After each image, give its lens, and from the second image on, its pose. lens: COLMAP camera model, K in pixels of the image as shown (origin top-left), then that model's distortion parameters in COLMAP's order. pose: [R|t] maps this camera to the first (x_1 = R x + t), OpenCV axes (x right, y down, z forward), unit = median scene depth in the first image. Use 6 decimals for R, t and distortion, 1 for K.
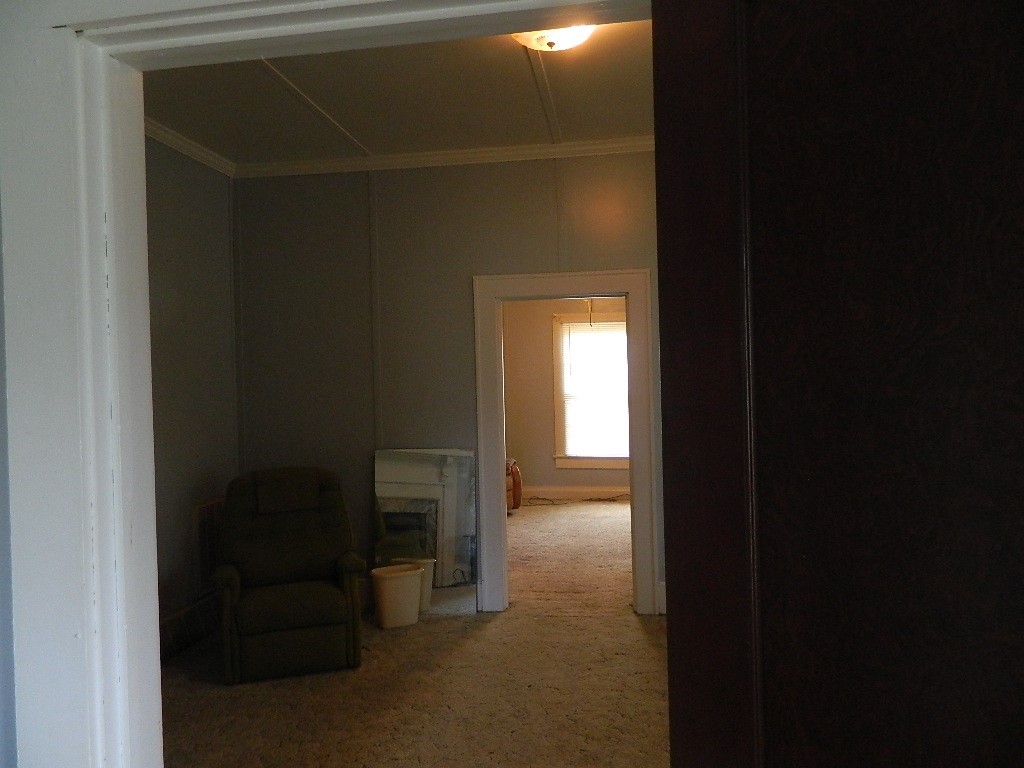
lens RADIAL K [[757.6, 0, 513.7], [0, 757.6, 384.3], [0, 0, 1]] dist [-0.000172, 0.004259]
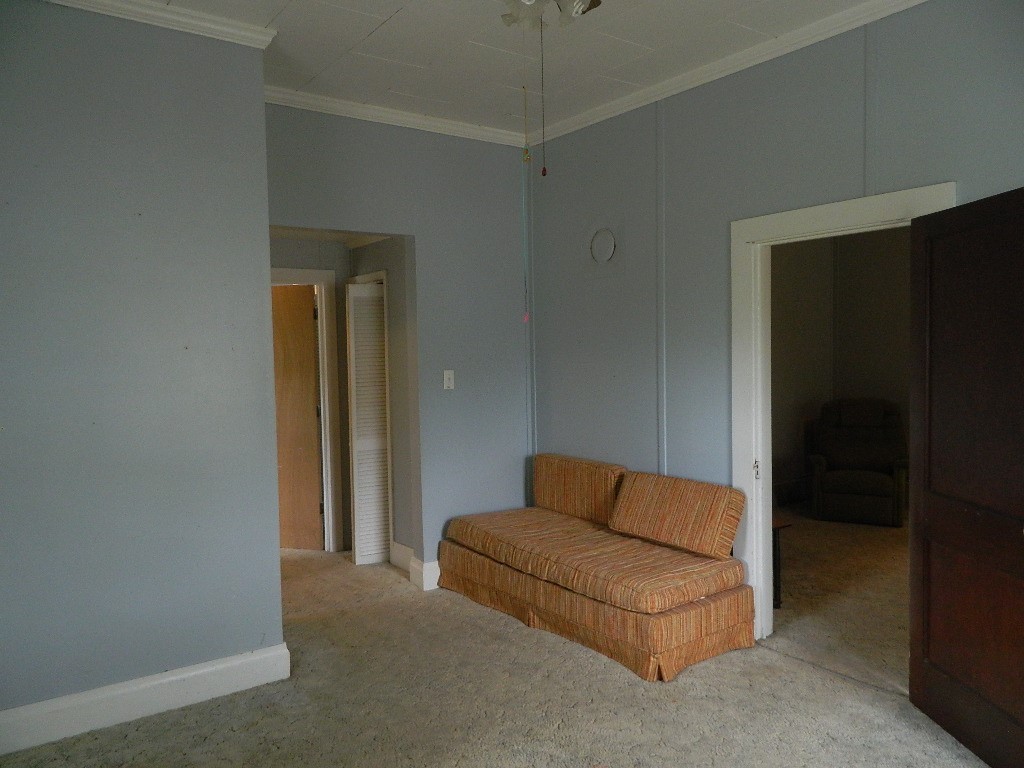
lens RADIAL K [[757.6, 0, 513.8], [0, 757.6, 384.4], [0, 0, 1]] dist [-0.000172, 0.004259]
pose [[0.702861, 0.046241, -0.709823, 0.343063], [-0.004850, 0.998173, 0.060223, -0.006089], [0.711311, -0.038886, 0.701801, -0.668909]]
